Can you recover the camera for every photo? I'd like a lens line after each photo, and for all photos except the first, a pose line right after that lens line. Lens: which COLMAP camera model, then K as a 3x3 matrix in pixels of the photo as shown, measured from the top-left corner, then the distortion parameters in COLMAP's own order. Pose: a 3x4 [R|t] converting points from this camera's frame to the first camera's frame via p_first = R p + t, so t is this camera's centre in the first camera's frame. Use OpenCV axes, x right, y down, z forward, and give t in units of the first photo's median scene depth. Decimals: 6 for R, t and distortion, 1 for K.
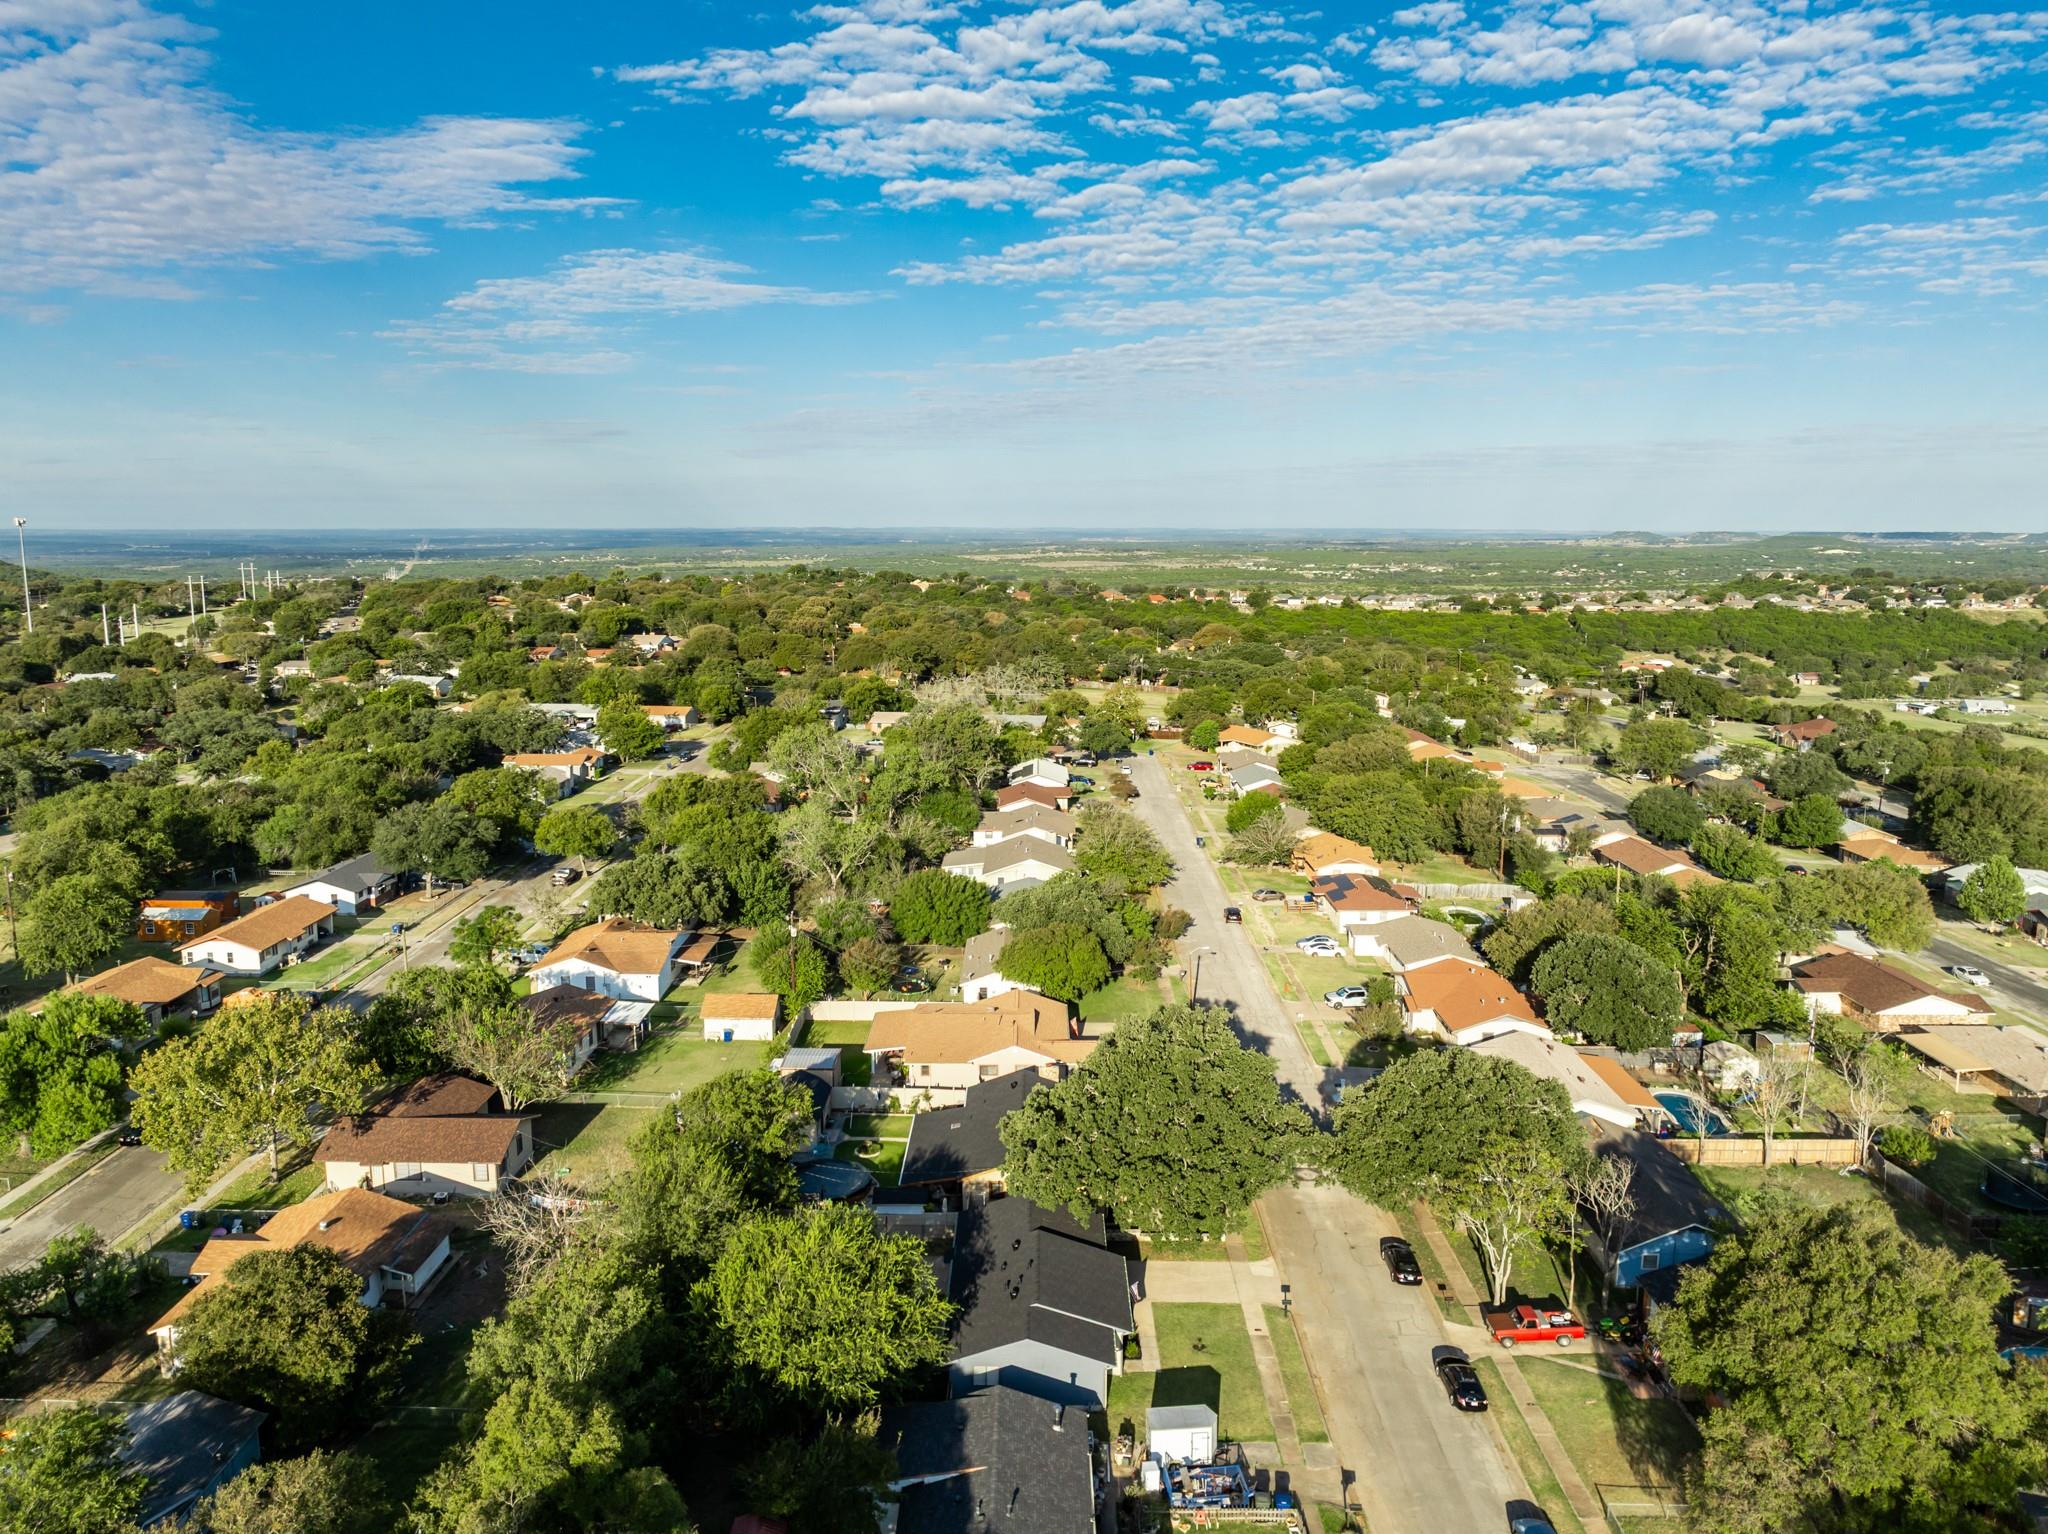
lens RADIAL K [[1456.0, 0, 1035.4], [0, 1456.0, 766.7], [0, 0, 1]] dist [-0.020929, 0.010260]
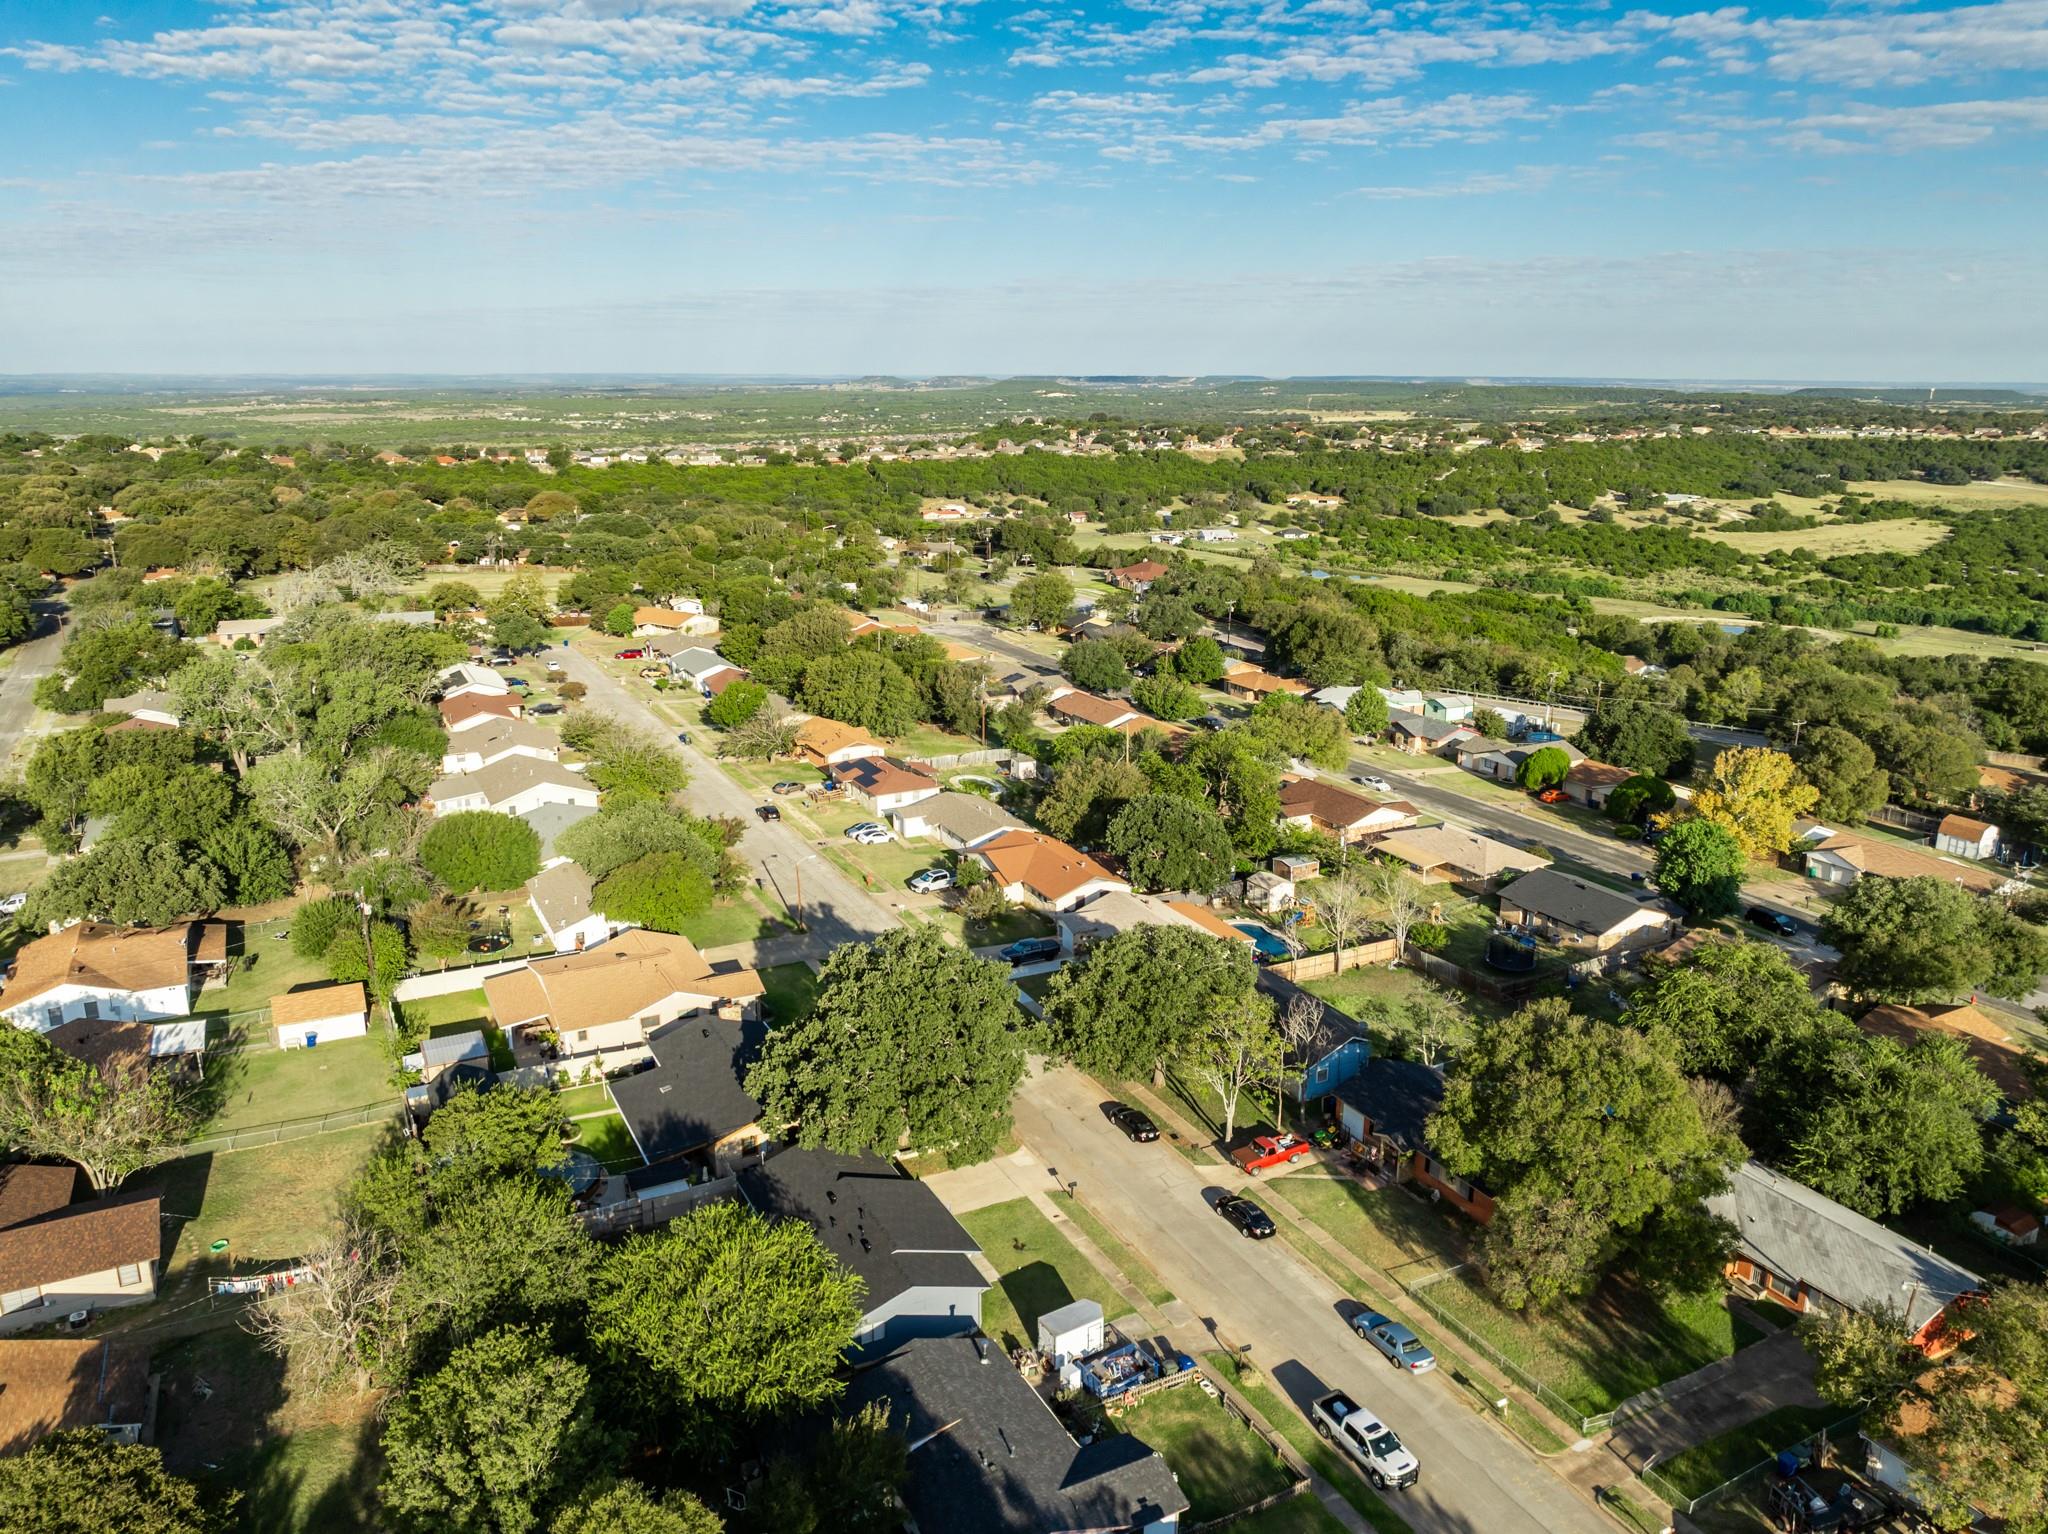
lens RADIAL K [[1453.6, 0, 1024.0], [0, 1453.6, 767.0], [0, 0, 1]] dist [-0.024021, 0.022327]
pose [[0.885124, -0.121376, 0.449248, -0.166856], [0.074661, 0.989920, 0.120352, -0.039332], [-0.459328, -0.072985, 0.885263, 0.044381]]
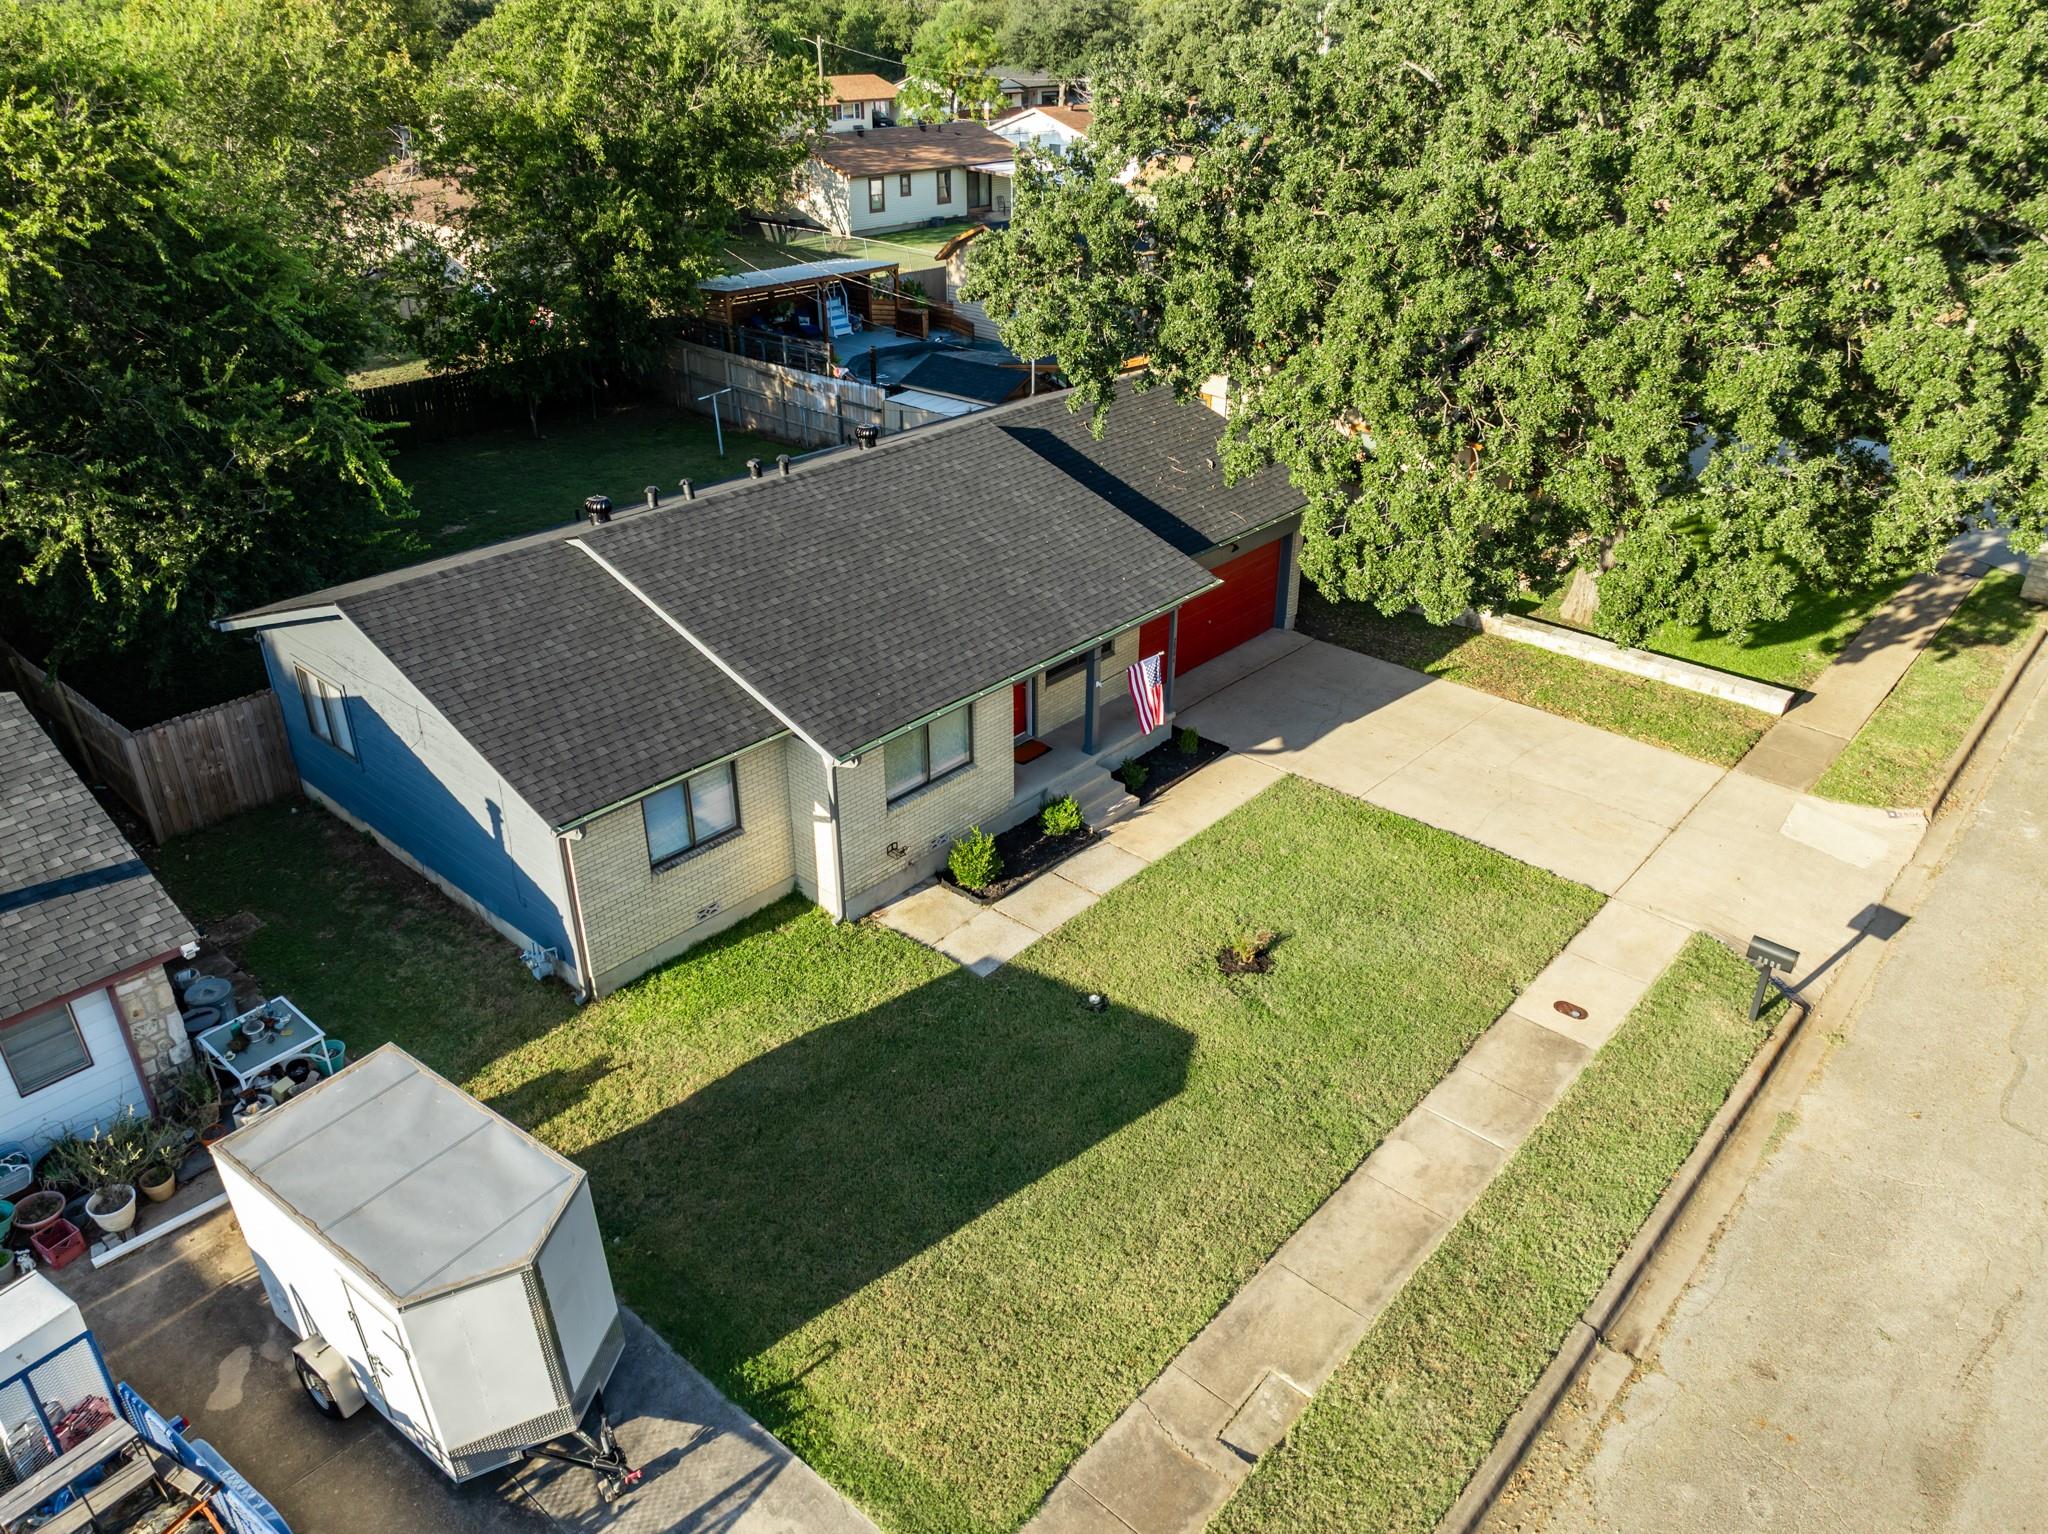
lens RADIAL K [[1456.0, 0, 1035.4], [0, 1456.0, 766.7], [0, 0, 1]] dist [-0.020929, 0.010260]
pose [[0.755167, 0.306337, -0.579553, 0.111167], [-0.109308, 0.930561, 0.349440, 0.154586], [0.646355, -0.200535, 0.736214, 0.427957]]
